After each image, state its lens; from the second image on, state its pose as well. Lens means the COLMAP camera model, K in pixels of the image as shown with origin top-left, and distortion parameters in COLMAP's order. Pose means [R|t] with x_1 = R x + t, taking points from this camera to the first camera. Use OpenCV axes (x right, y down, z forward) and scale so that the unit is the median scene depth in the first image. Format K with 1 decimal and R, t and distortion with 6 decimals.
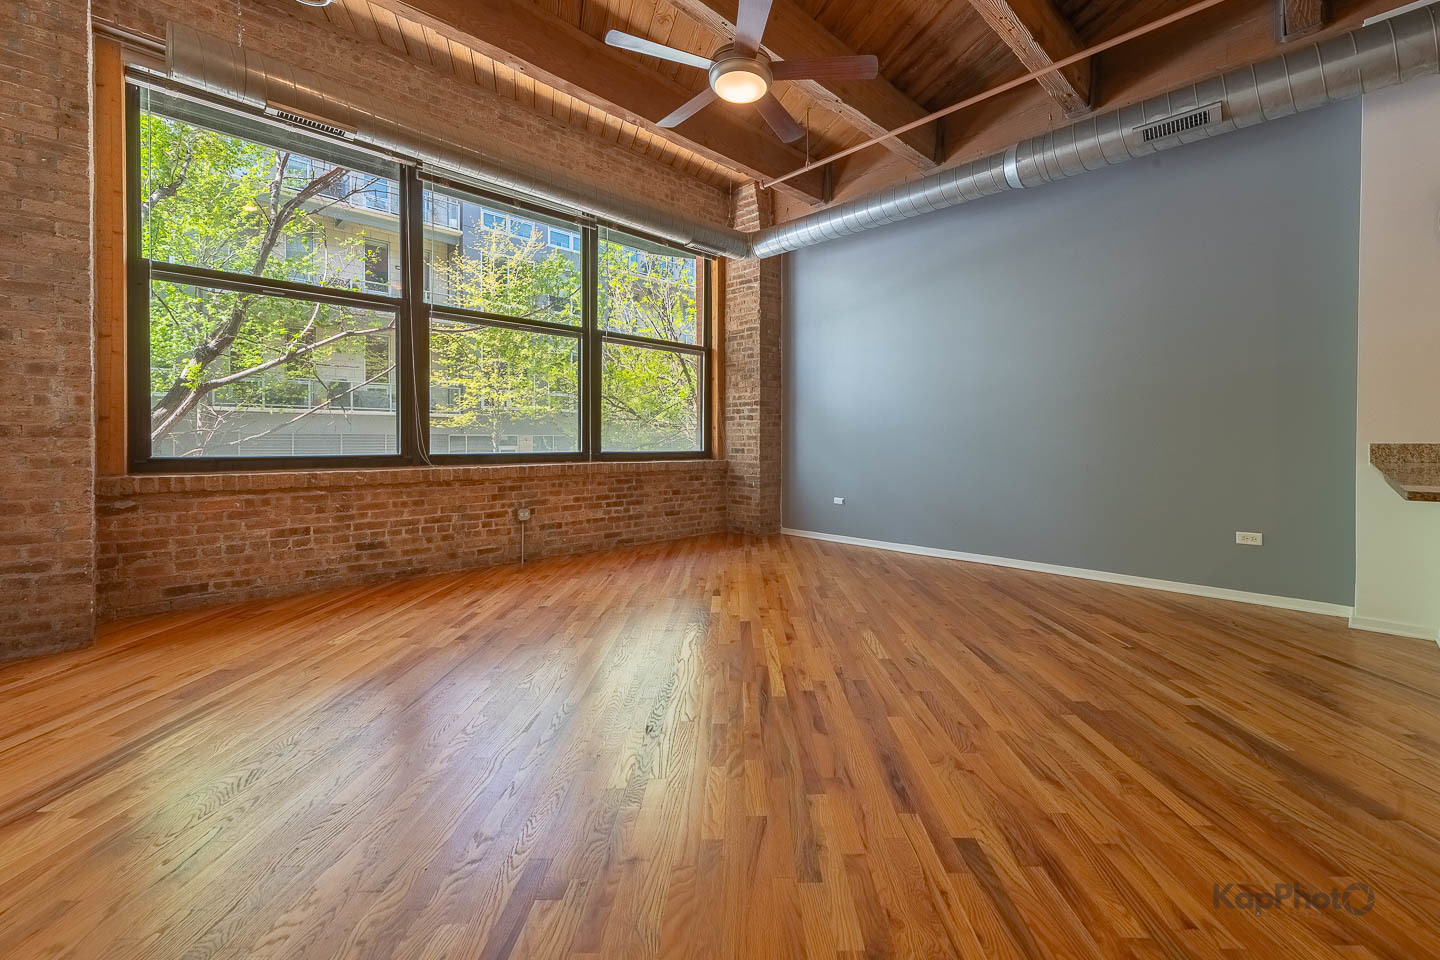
lens RADIAL K [[579.7, 0, 761.5], [0, 579.7, 442.3], [0, 0, 1]] dist [0.010937, -0.000529]
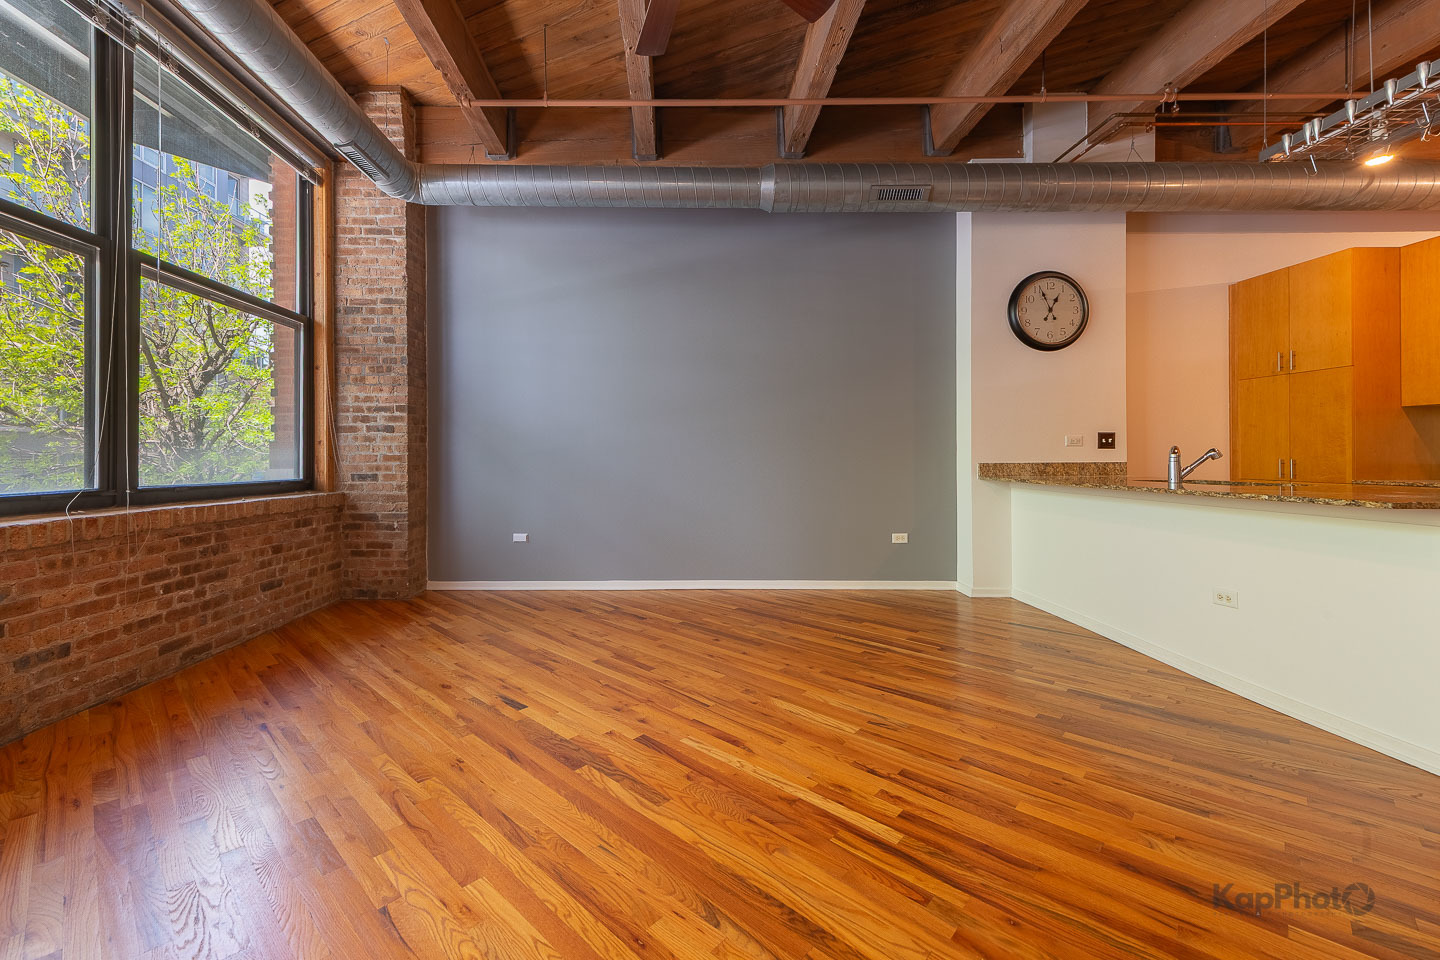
lens RADIAL K [[590.9, 0, 677.8], [0, 590.9, 452.3], [0, 0, 1]] dist [0.011535, -0.000500]
pose [[0.734059, 0.003881, 0.679075, -0.316578], [0.003594, 0.999947, -0.009599, -0.008899], [-0.679076, 0.009487, 0.734006, 0.319055]]
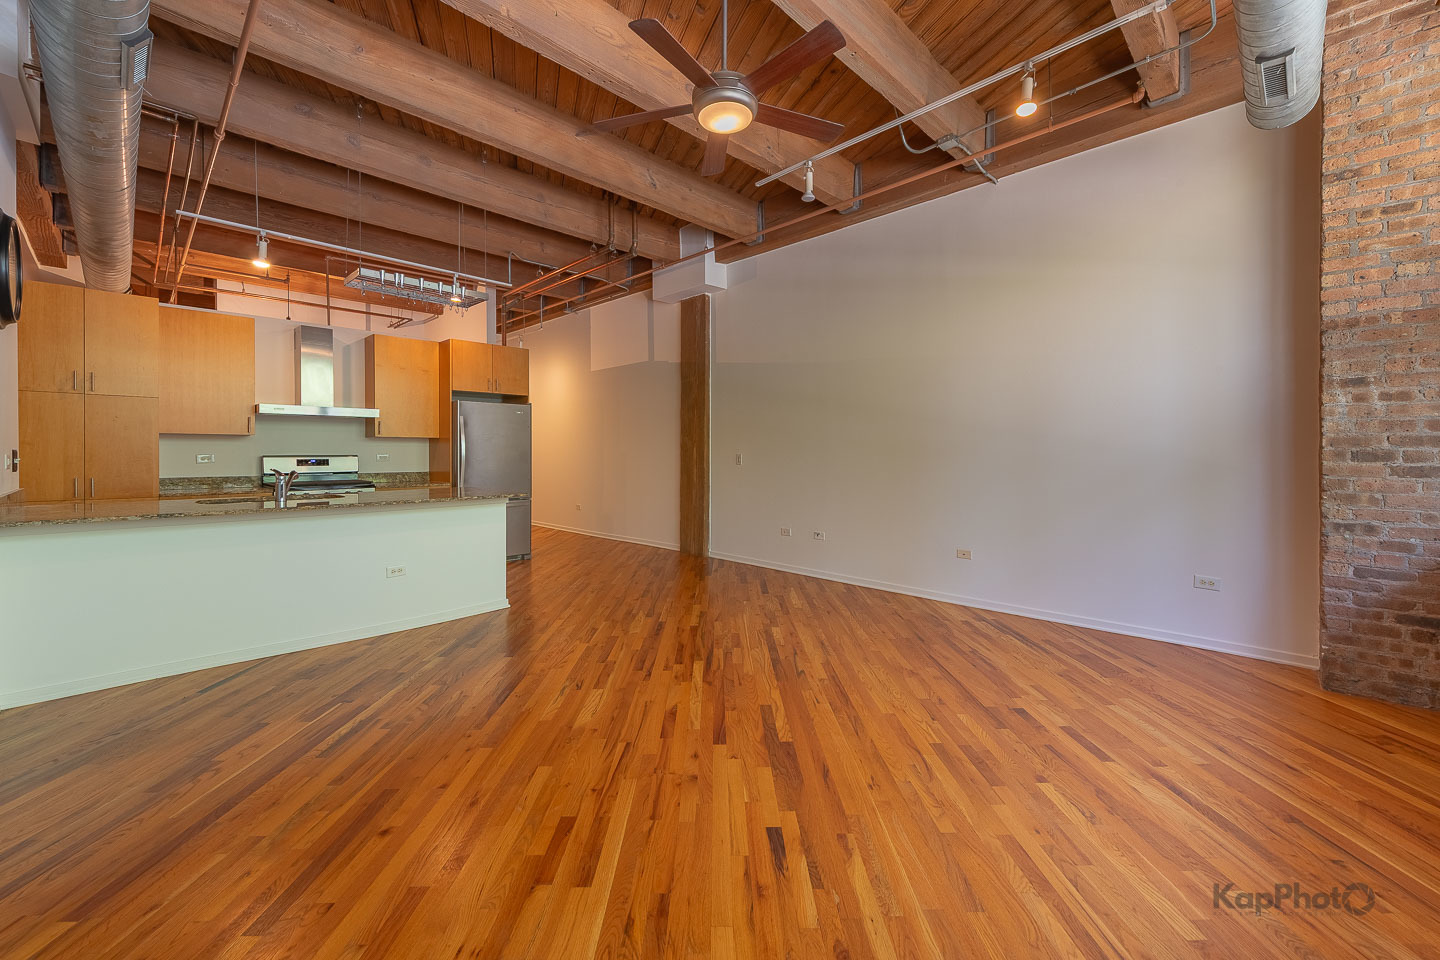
lens RADIAL K [[580.3, 0, 727.2], [0, 580.3, 450.1], [0, 0, 1]] dist [0.017576, -0.006915]
pose [[-0.999706, 0.001097, 0.024221, -0.013803], [0.001206, 0.999989, 0.004459, -0.052153], [-0.024216, 0.004487, -0.999697, 1.276563]]
